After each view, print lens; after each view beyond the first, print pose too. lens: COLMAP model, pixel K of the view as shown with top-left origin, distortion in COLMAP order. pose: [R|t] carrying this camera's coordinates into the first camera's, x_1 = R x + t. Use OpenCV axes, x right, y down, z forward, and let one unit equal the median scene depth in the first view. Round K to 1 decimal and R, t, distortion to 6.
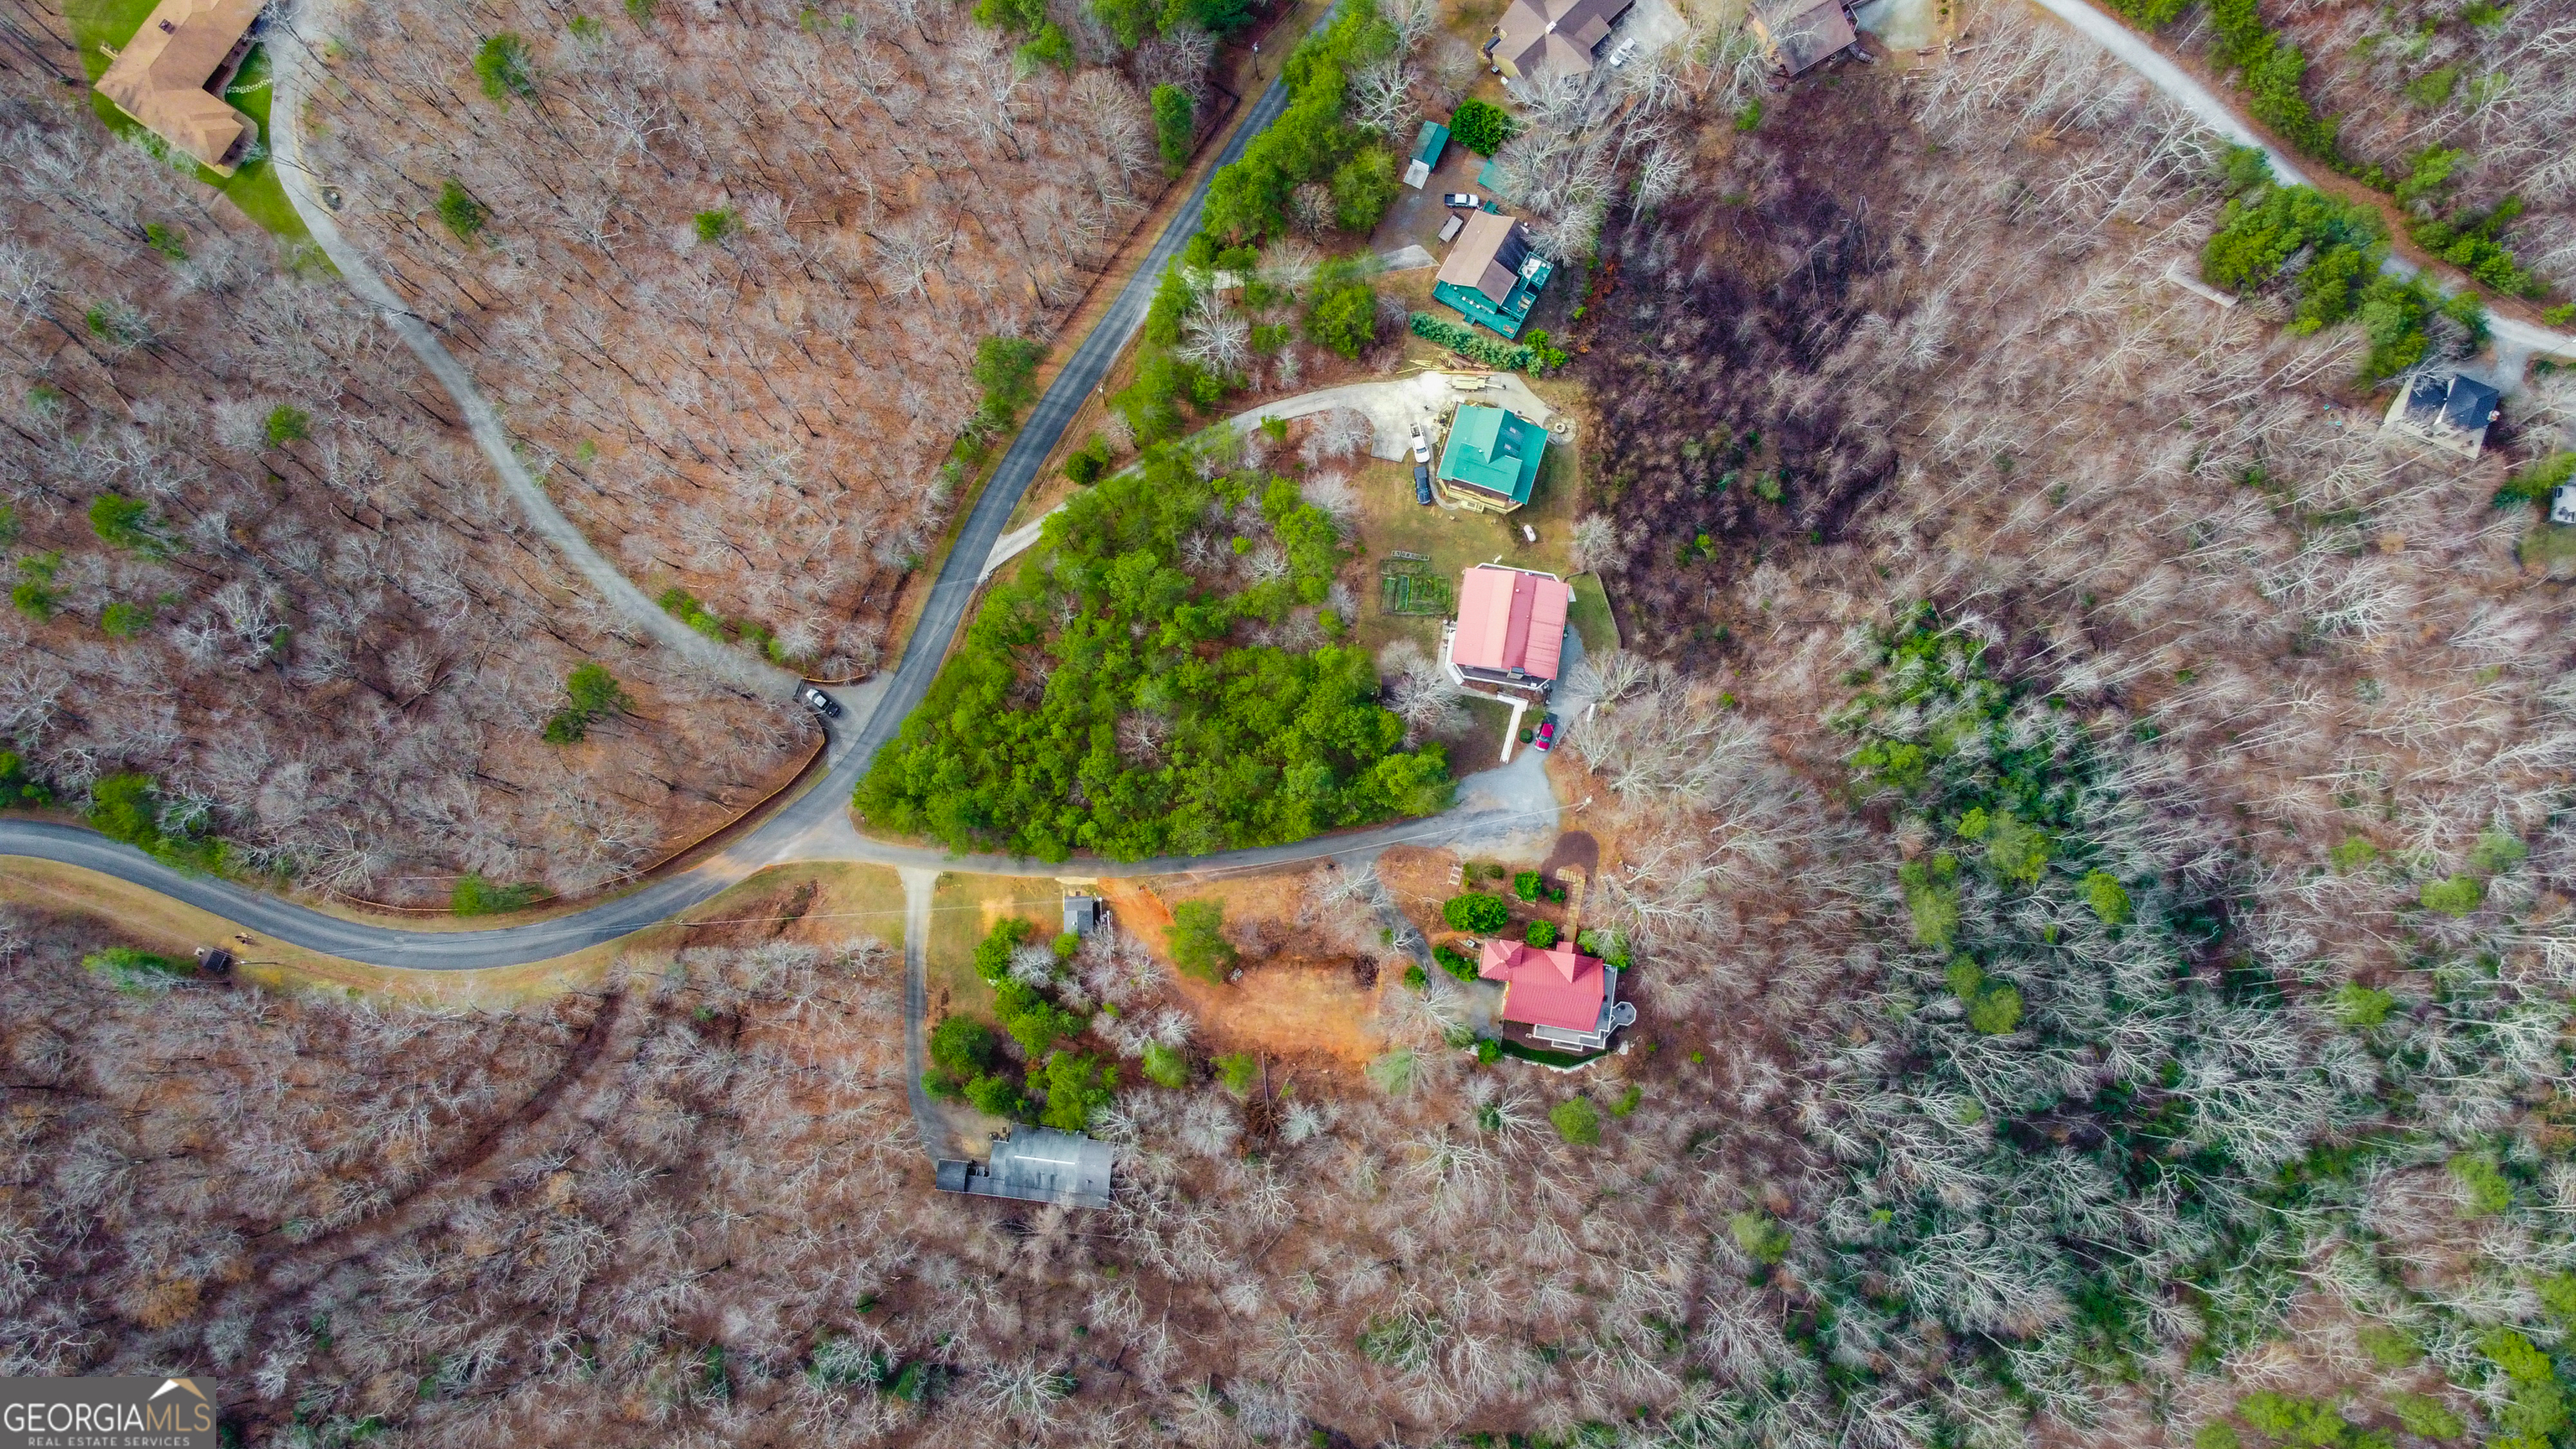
lens RADIAL K [[1959.5, 0, 1286.9], [0, 1959.5, 731.4], [0, 0, 1]] dist [0.012585, -0.020242]
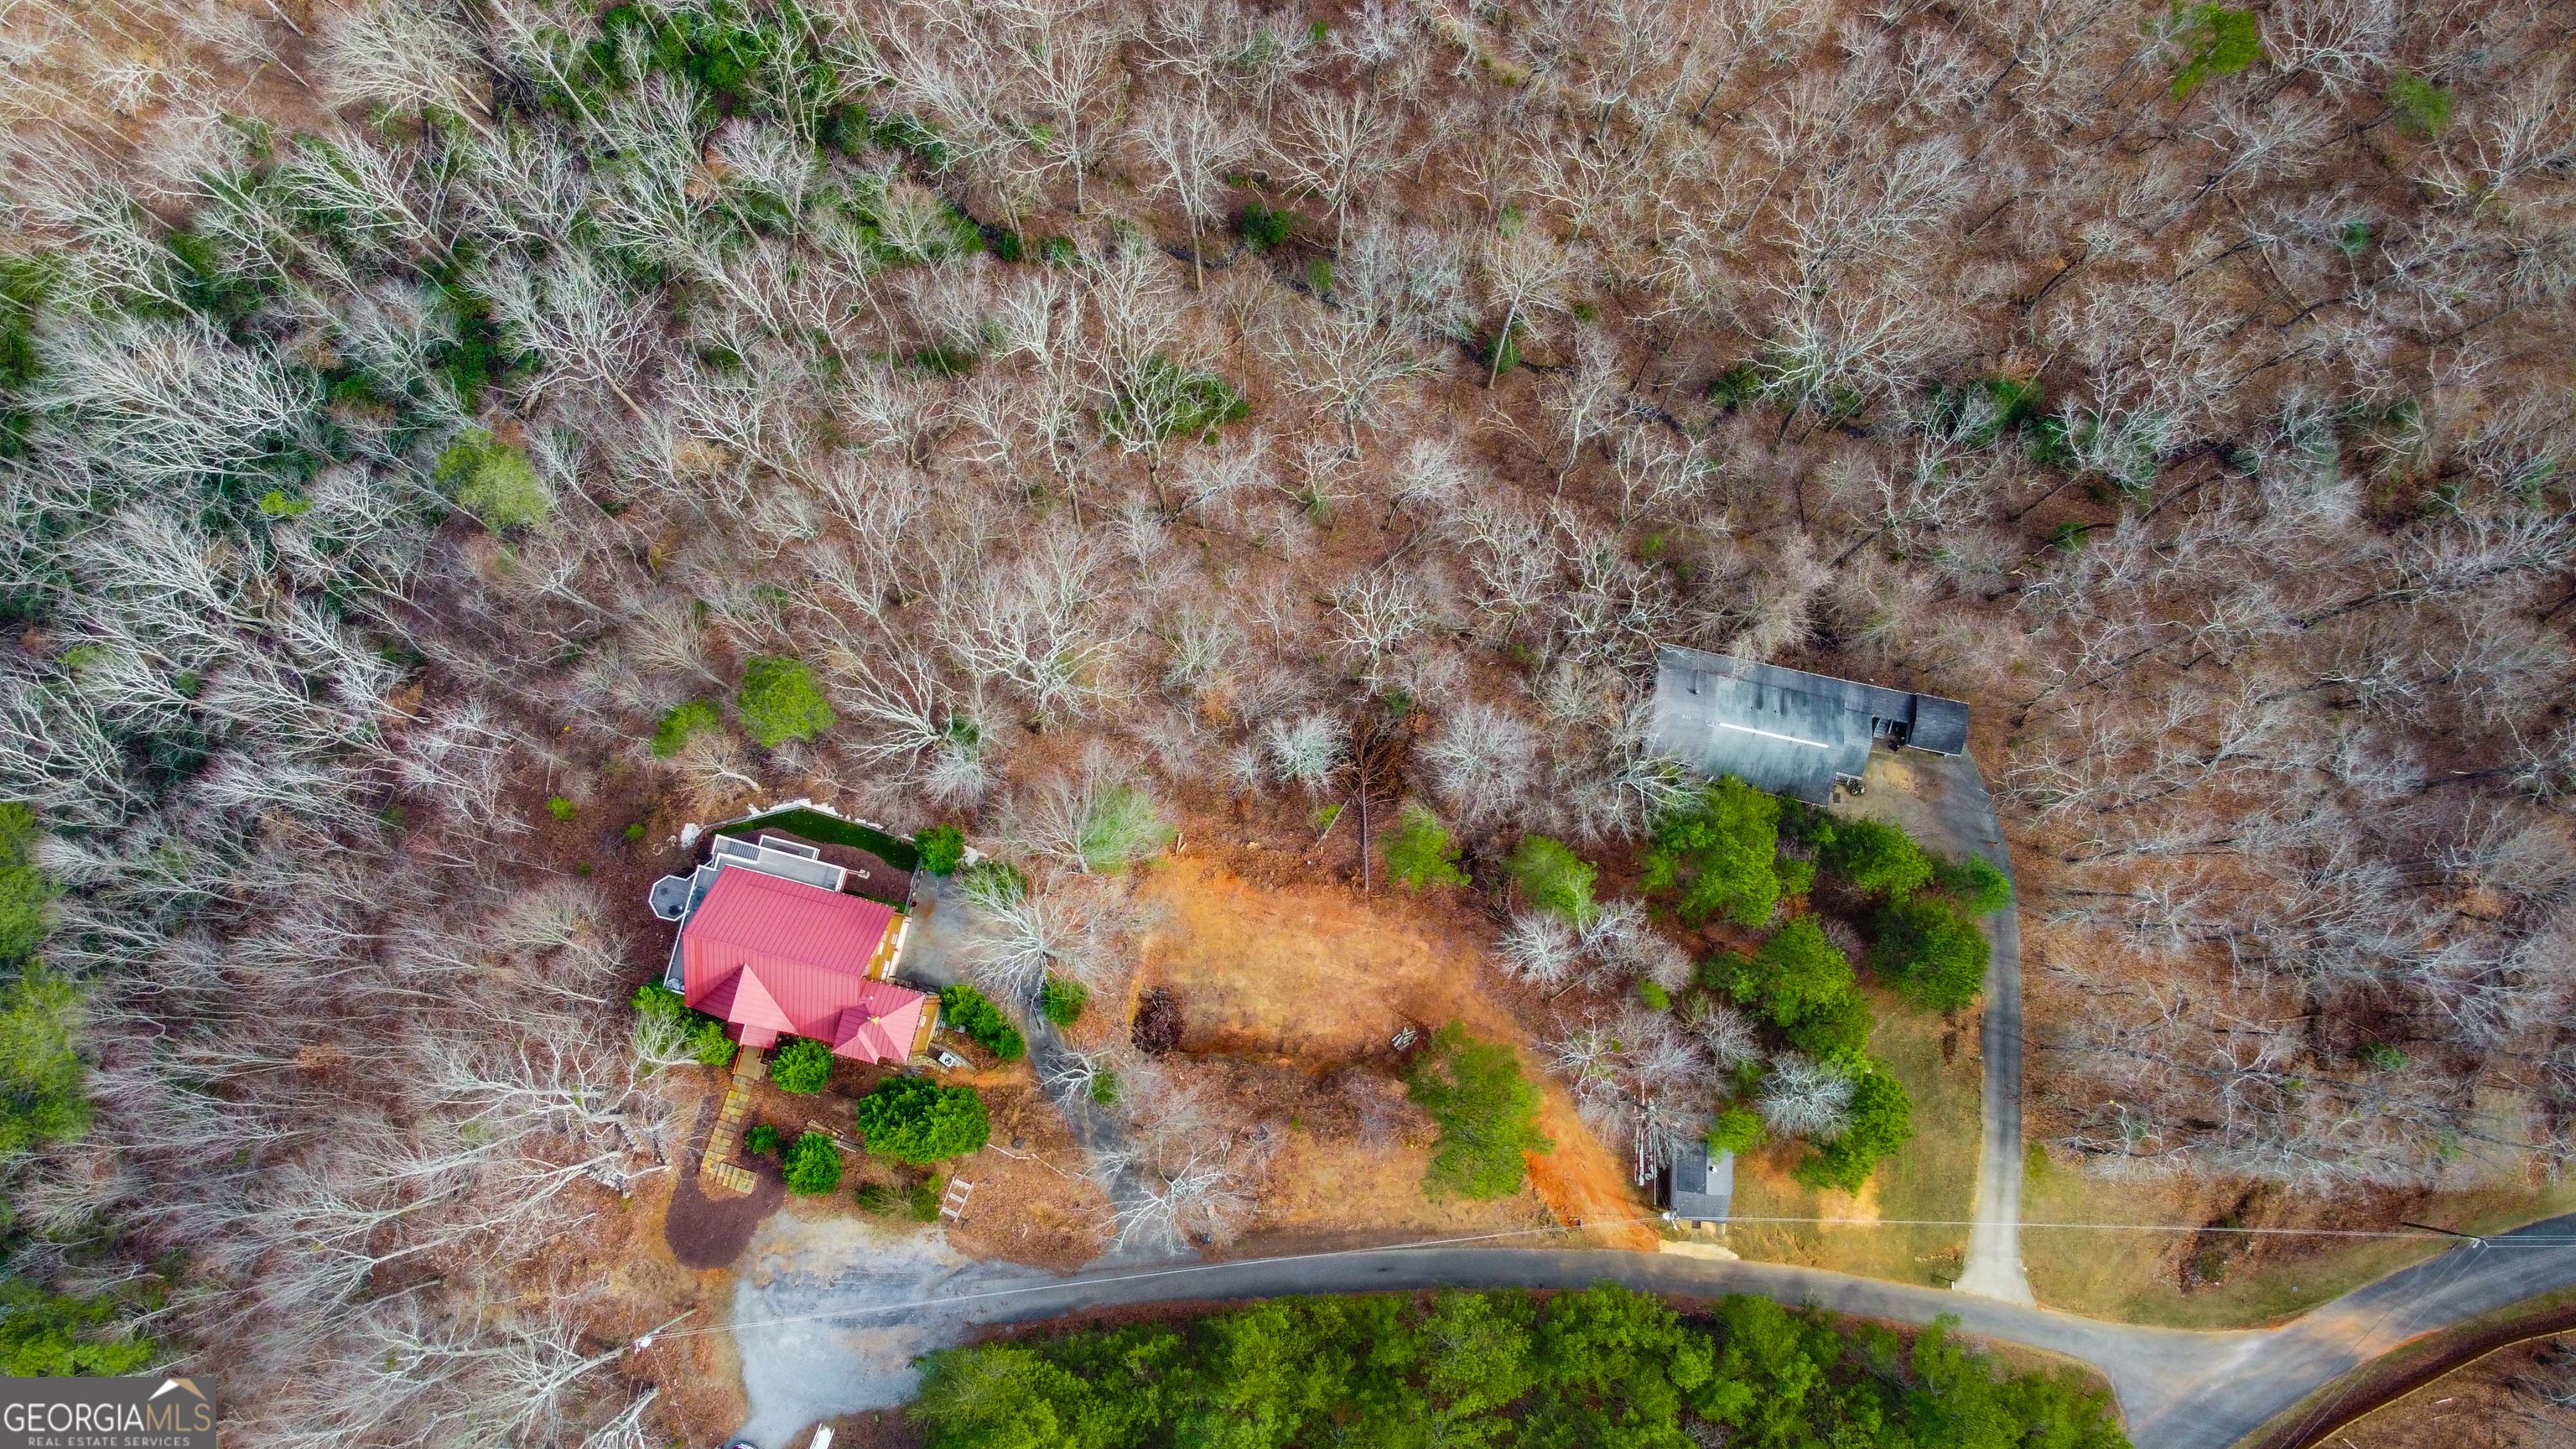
lens RADIAL K [[1959.5, 0, 1285.9], [0, 1959.5, 731.3], [0, 0, 1]] dist [0.012585, -0.020242]
pose [[-0.995824, -0.088250, 0.023388, 0.000741], [0.091293, -0.960359, 0.263394, 0.062162], [-0.000784, 0.264429, 0.964405, 0.470243]]
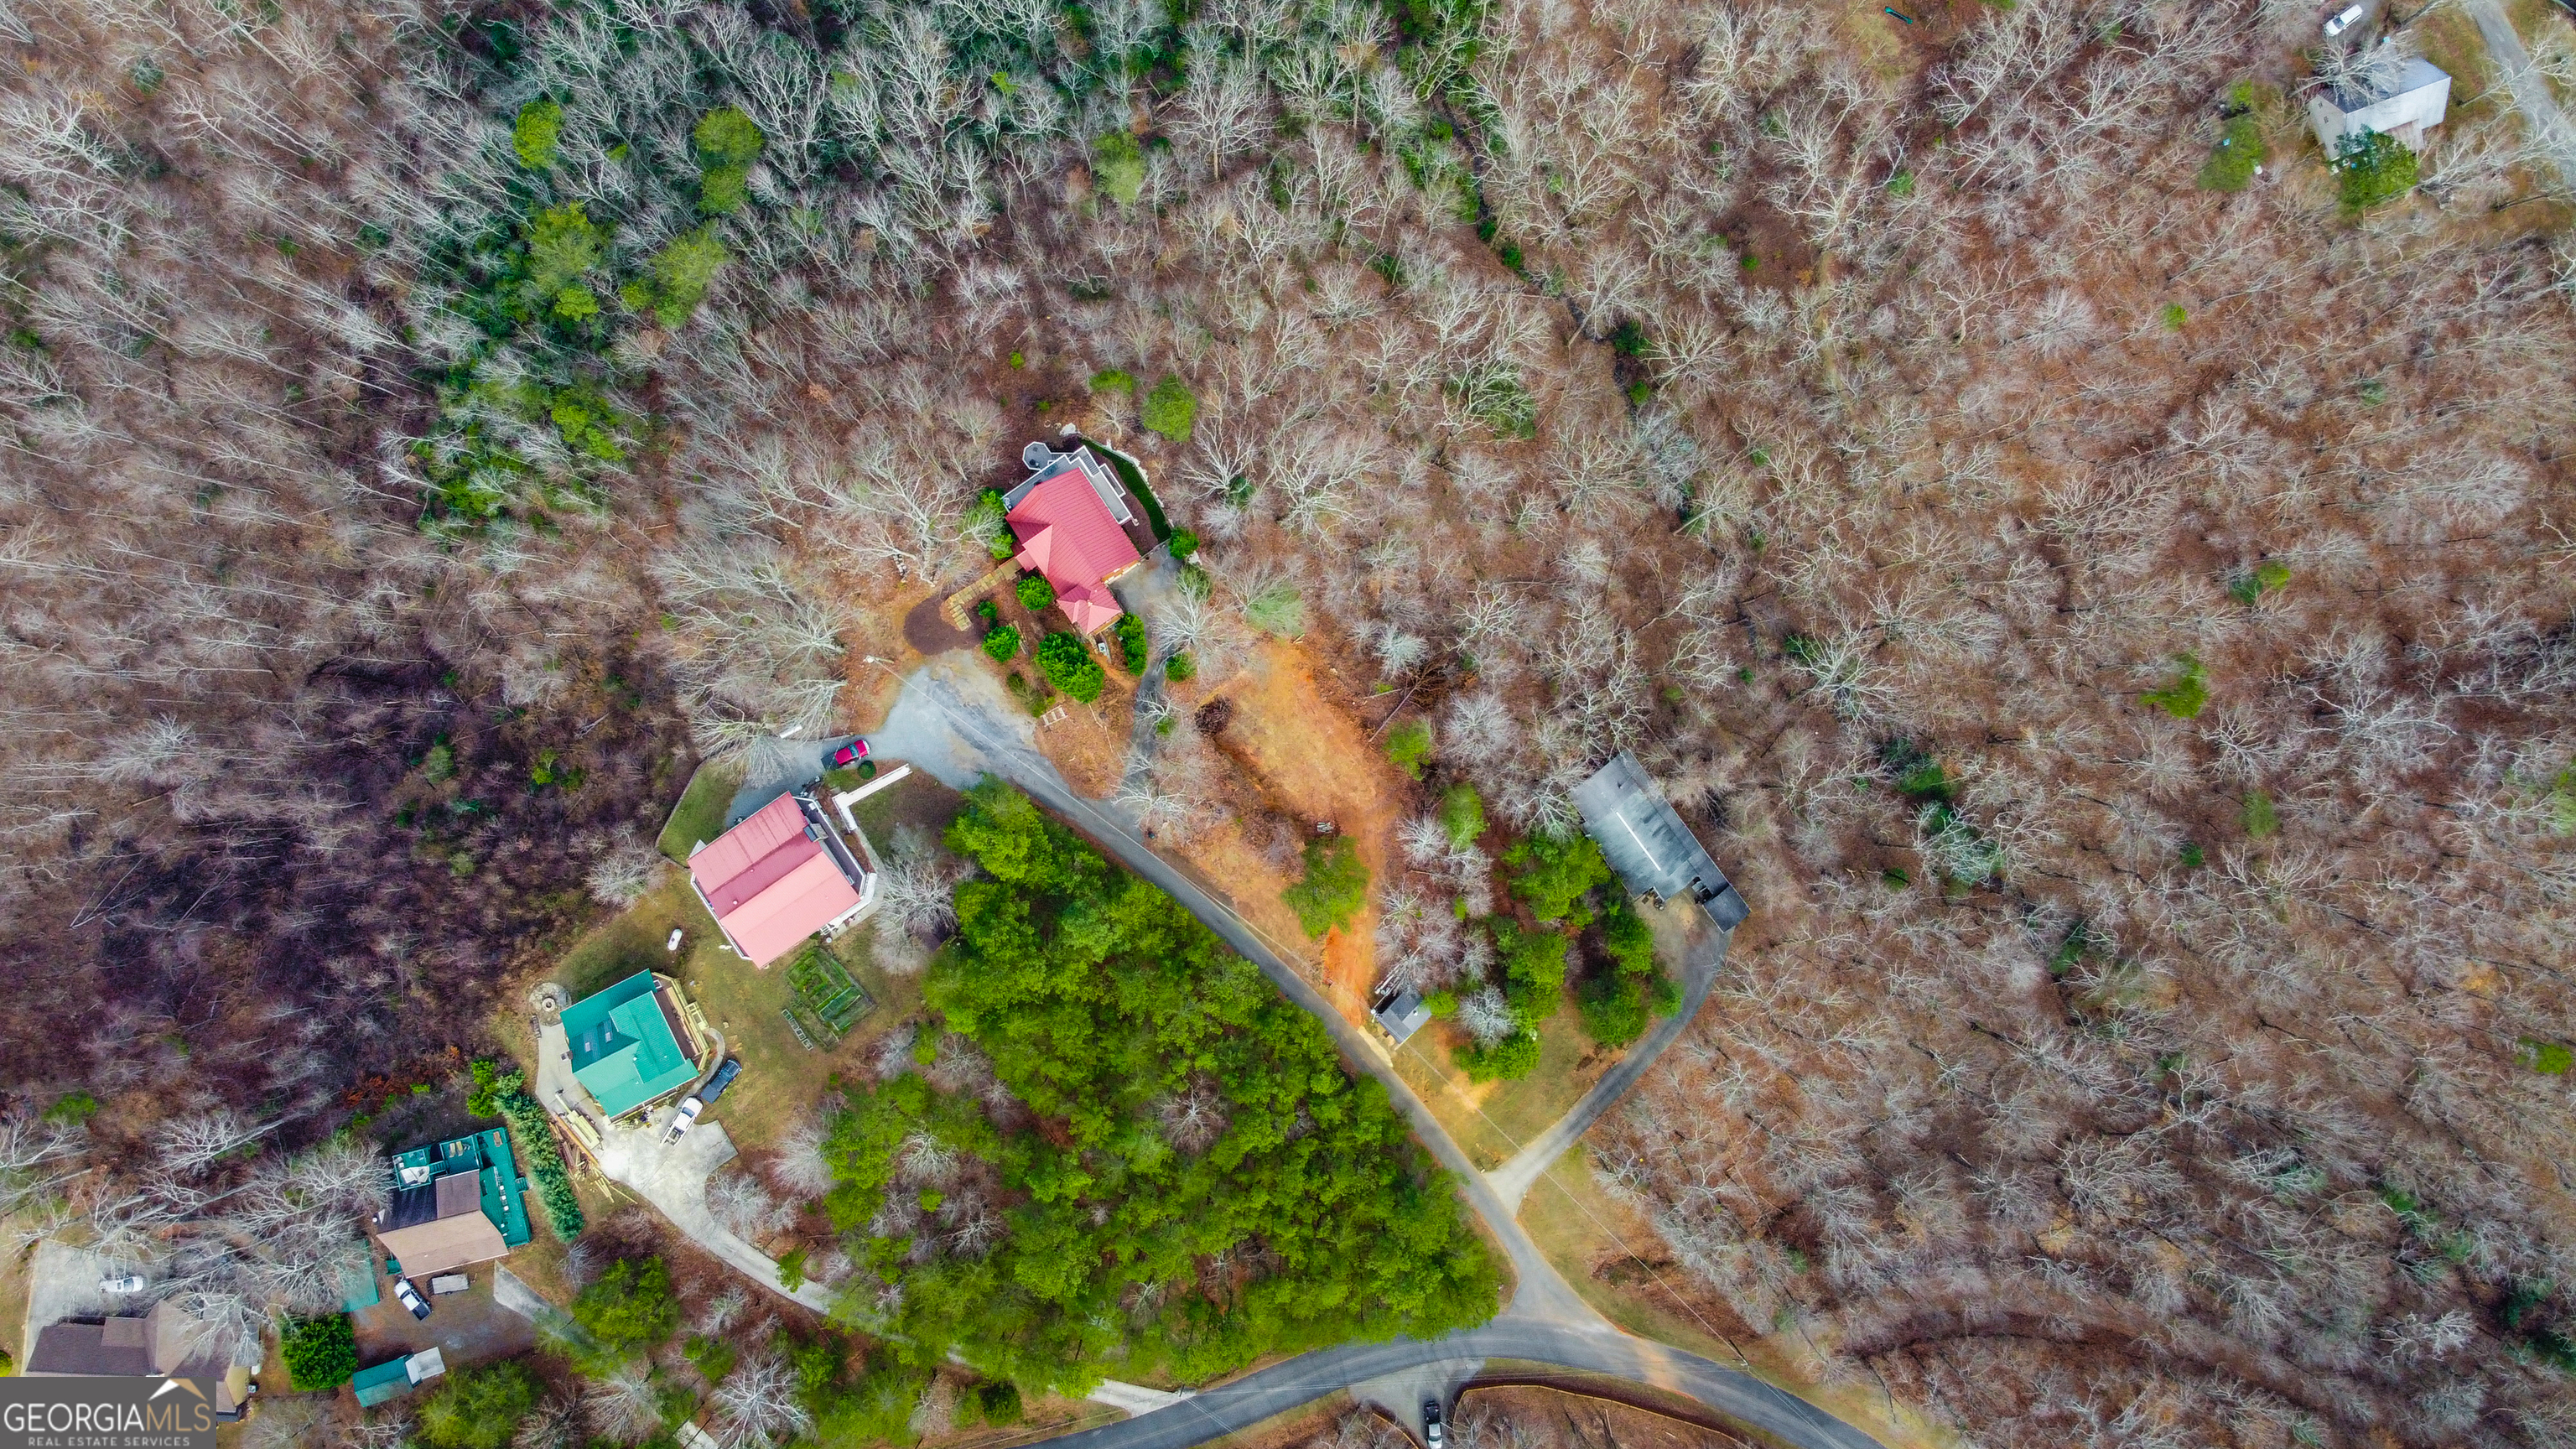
lens RADIAL K [[1959.5, 0, 1286.5], [0, 1959.5, 729.0], [0, 0, 1]] dist [0.012585, -0.020242]
pose [[-0.687774, -0.725702, 0.017989, 0.000521], [0.720225, -0.679064, 0.141945, 0.023158], [-0.090794, 0.110582, 0.989711, 0.176004]]
